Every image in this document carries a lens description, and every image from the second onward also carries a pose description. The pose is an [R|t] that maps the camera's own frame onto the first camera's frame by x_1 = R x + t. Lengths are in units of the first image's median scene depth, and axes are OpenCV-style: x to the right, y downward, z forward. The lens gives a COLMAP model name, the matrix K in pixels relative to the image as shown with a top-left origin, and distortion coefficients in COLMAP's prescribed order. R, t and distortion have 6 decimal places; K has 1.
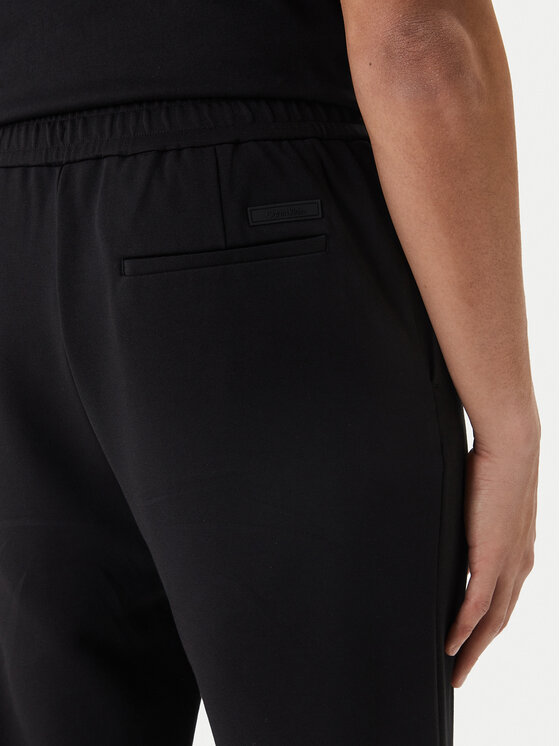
lens RADIAL K [[1153.6, 0, 280.0], [0, 1153.6, 373.0], [0, 0, 1]] dist [-0.004798, 0.047605]
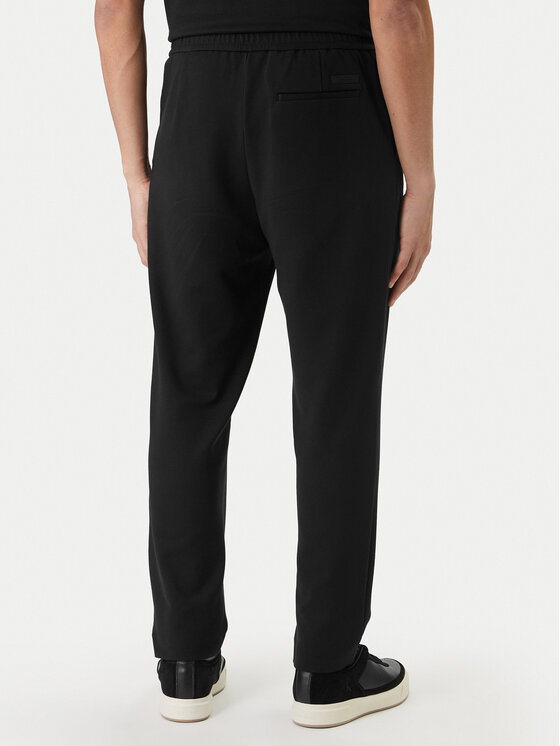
lens RADIAL K [[1217.8, 0, 280.0], [0, 1217.8, 373.0], [0, 0, 1]] dist [0.007237, 0.020723]
pose [[0.989958, 0.028920, 0.138371, -0.458037], [-0.042222, 0.994659, 0.094183, 0.239463], [-0.134909, -0.099080, 0.985892, -1.559979]]
